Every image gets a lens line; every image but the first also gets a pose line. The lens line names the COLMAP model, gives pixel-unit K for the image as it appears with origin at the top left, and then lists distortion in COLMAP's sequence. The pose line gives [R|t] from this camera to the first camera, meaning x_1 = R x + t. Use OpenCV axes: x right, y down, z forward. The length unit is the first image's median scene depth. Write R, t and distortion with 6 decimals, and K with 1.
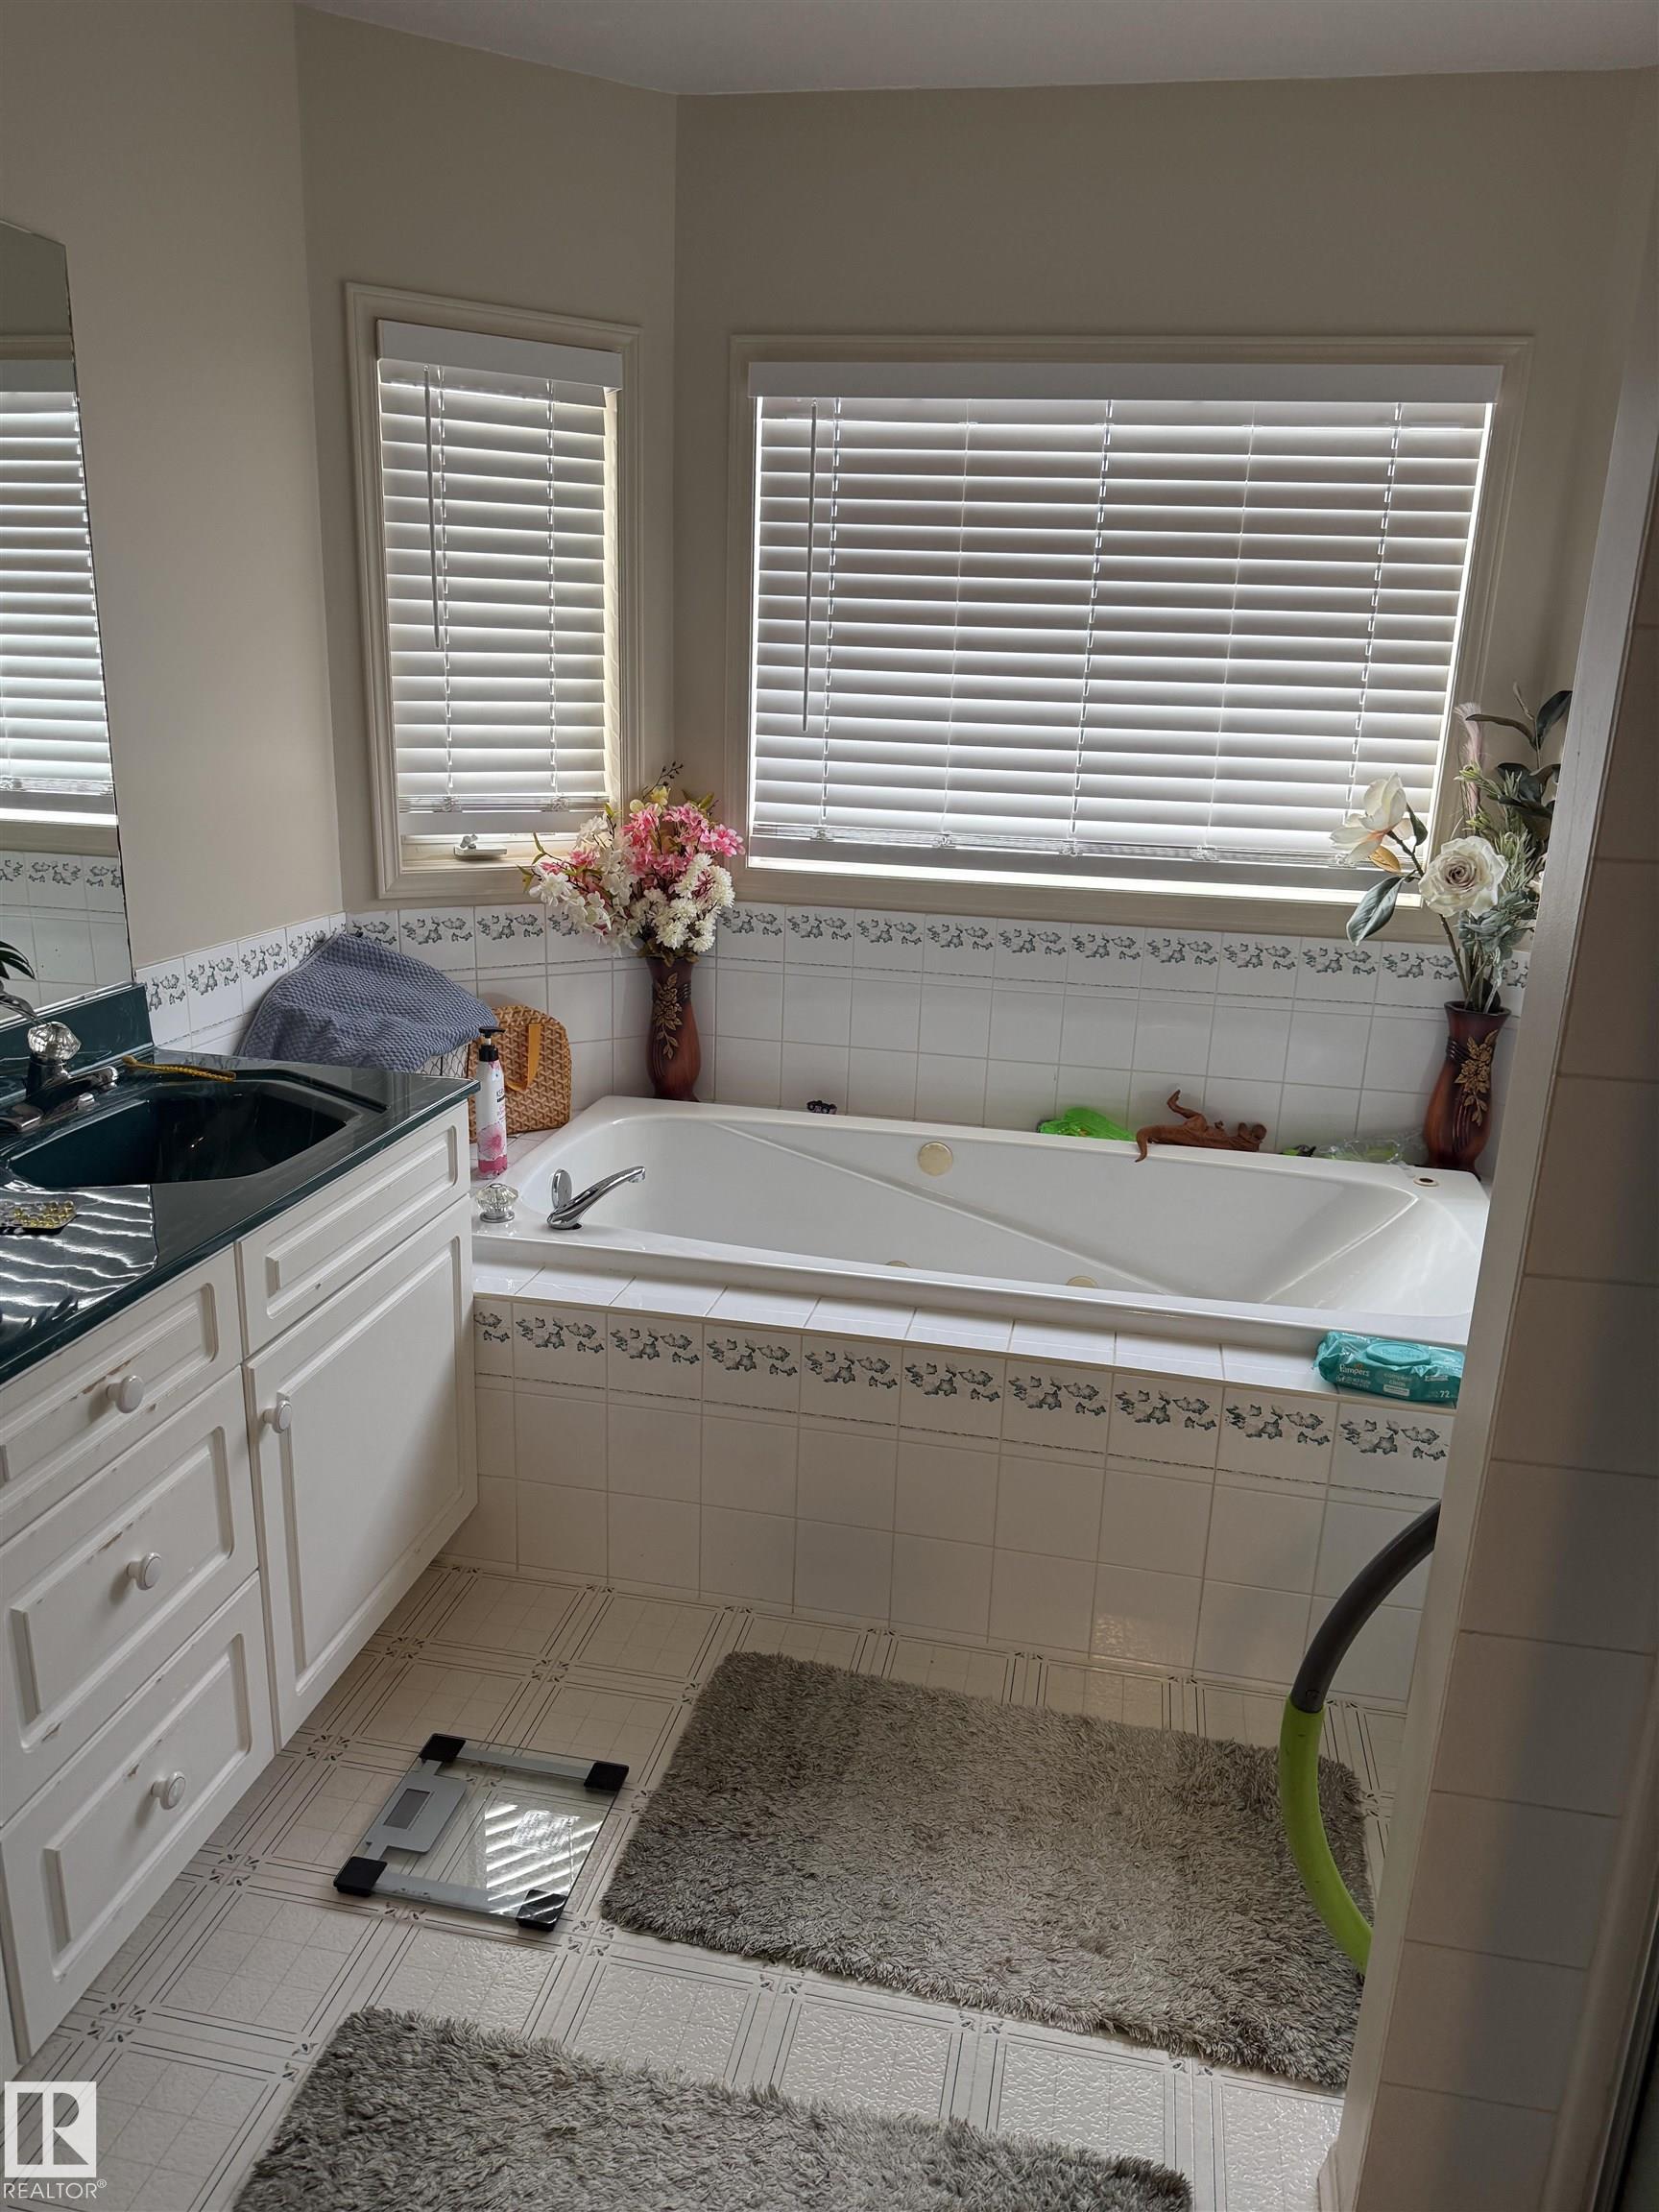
lens RADIAL K [[1550.8, 0, 839.1], [0, 1550.8, 1123.6], [0, 0, 1]] dist [0.067636, -0.051007]
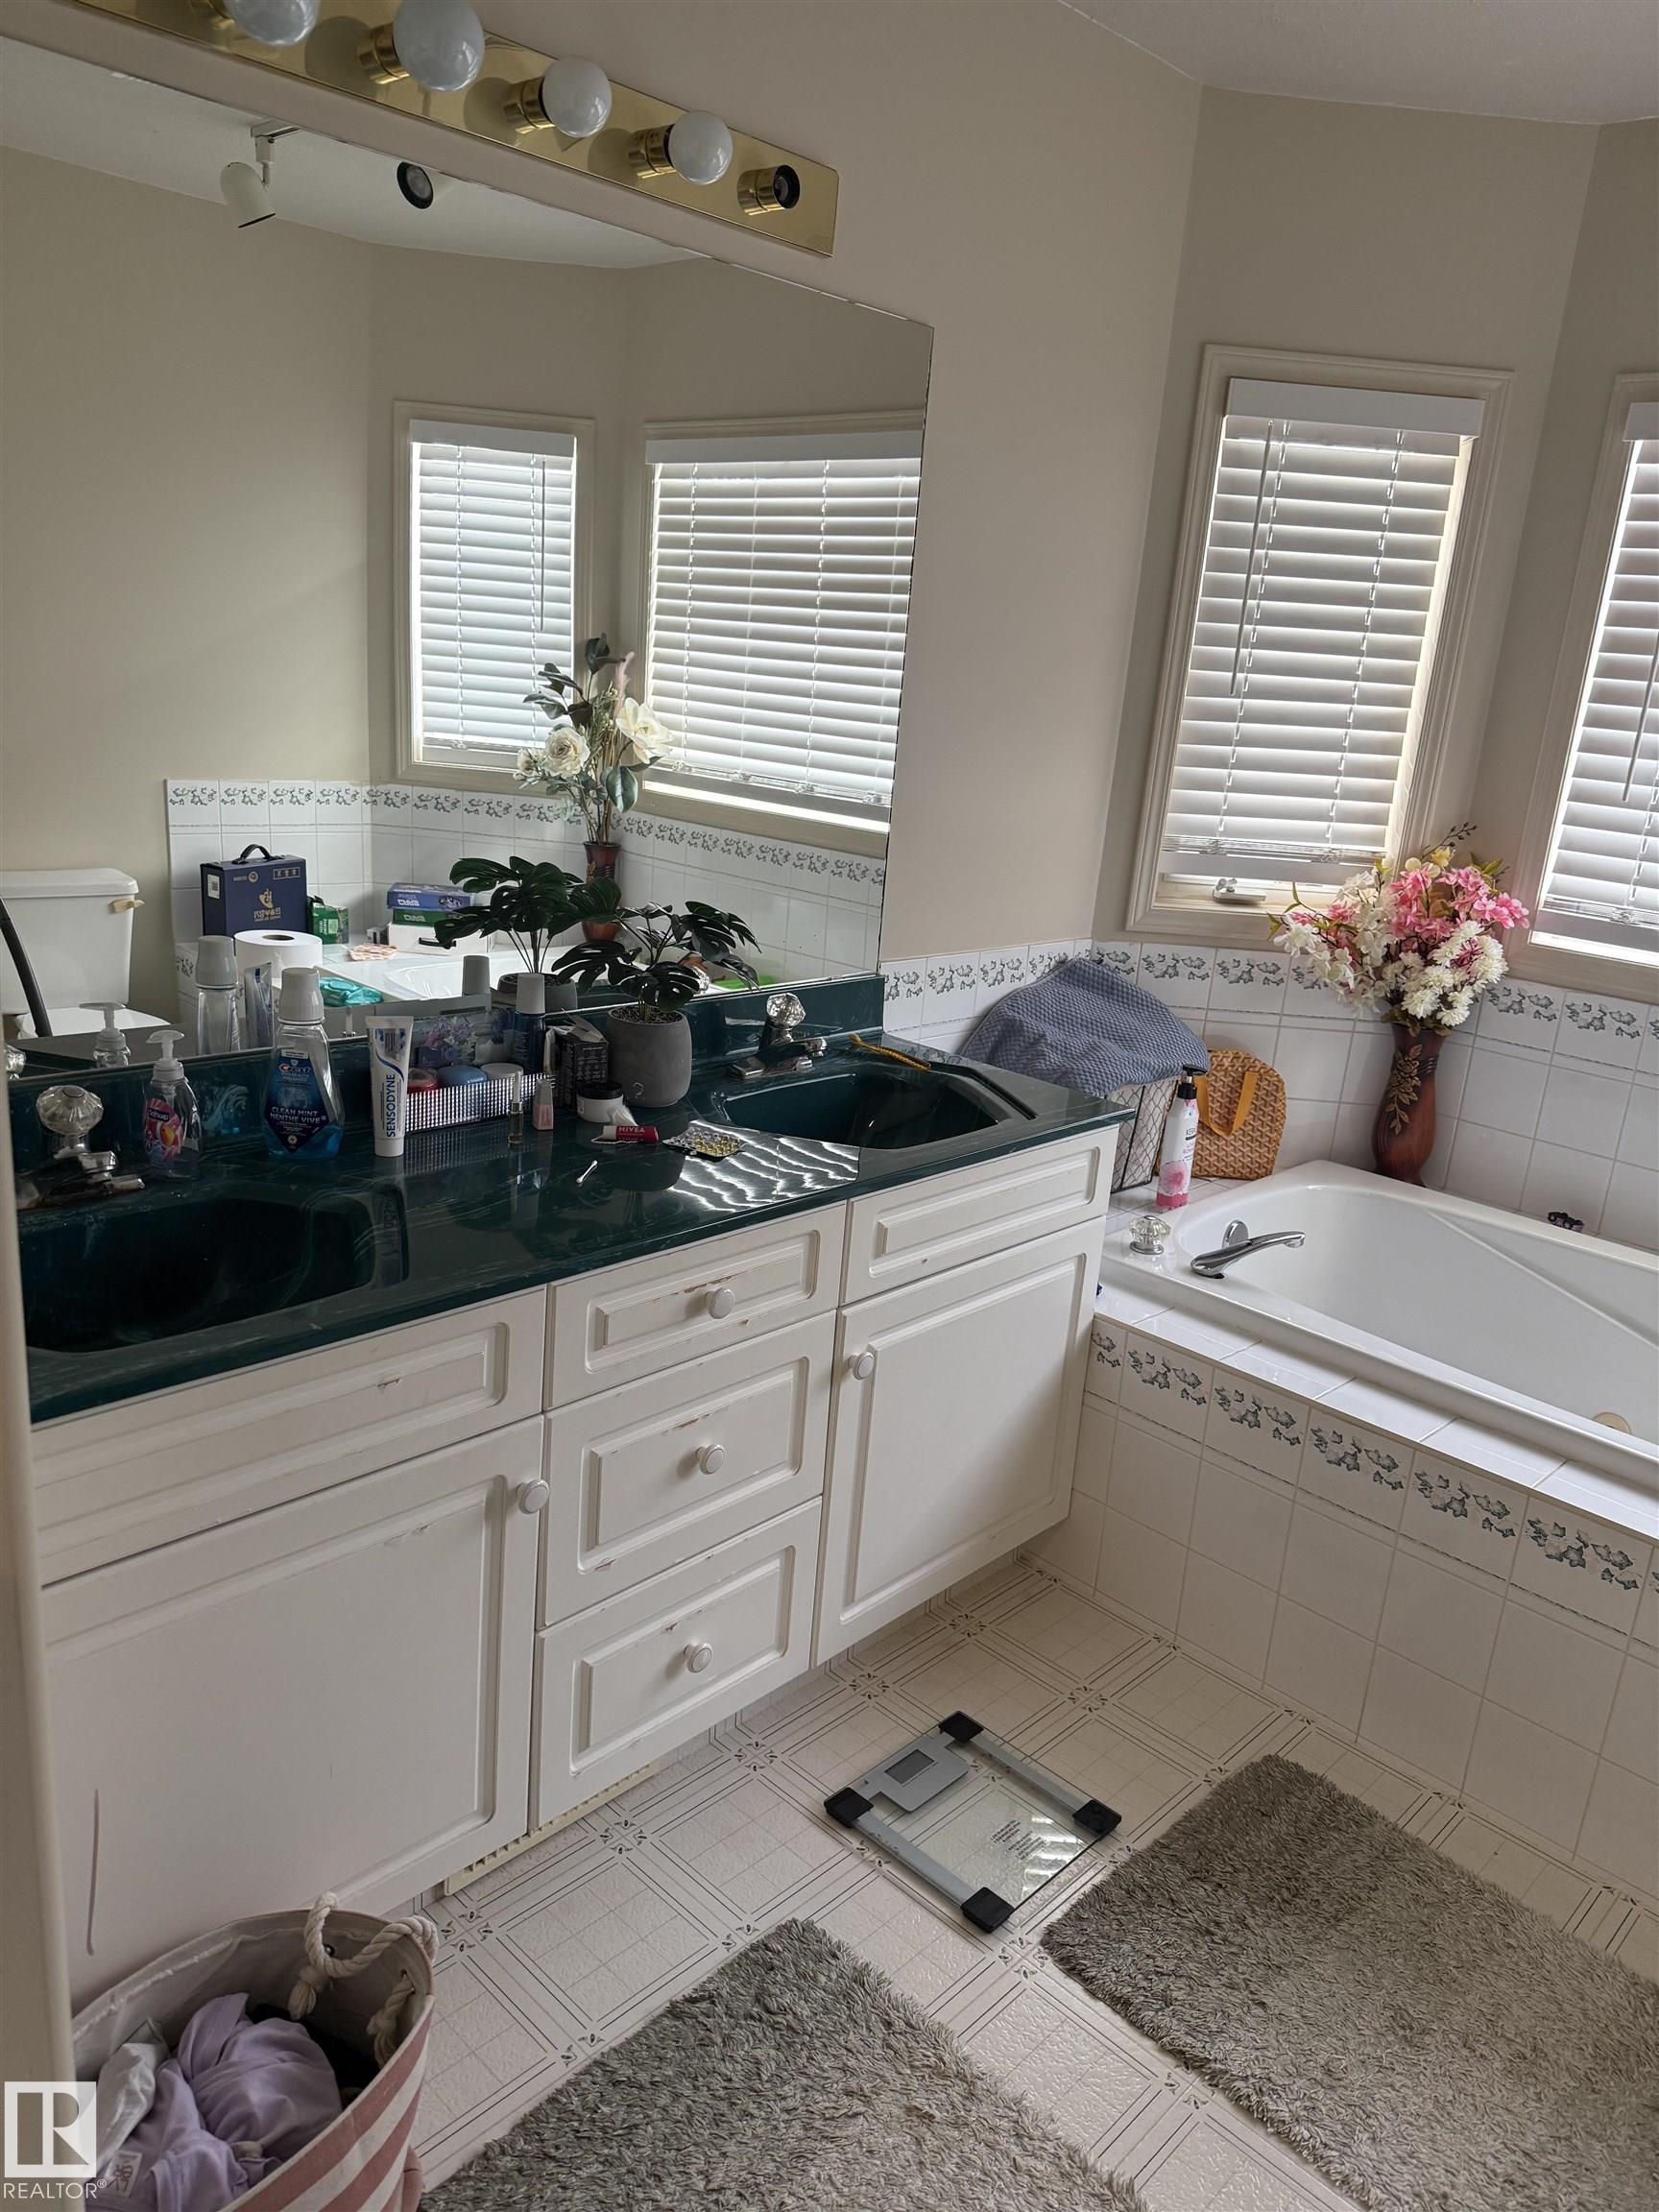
lens RADIAL K [[1550.8, 0, 839.1], [0, 1550.8, 1123.6], [0, 0, 1]] dist [0.067636, -0.051007]
pose [[0.850386, 0.176563, -0.495651, 0.107436], [-0.194546, 0.980769, 0.015593, 0.004624], [0.488872, 0.083167, 0.868382, 0.024208]]
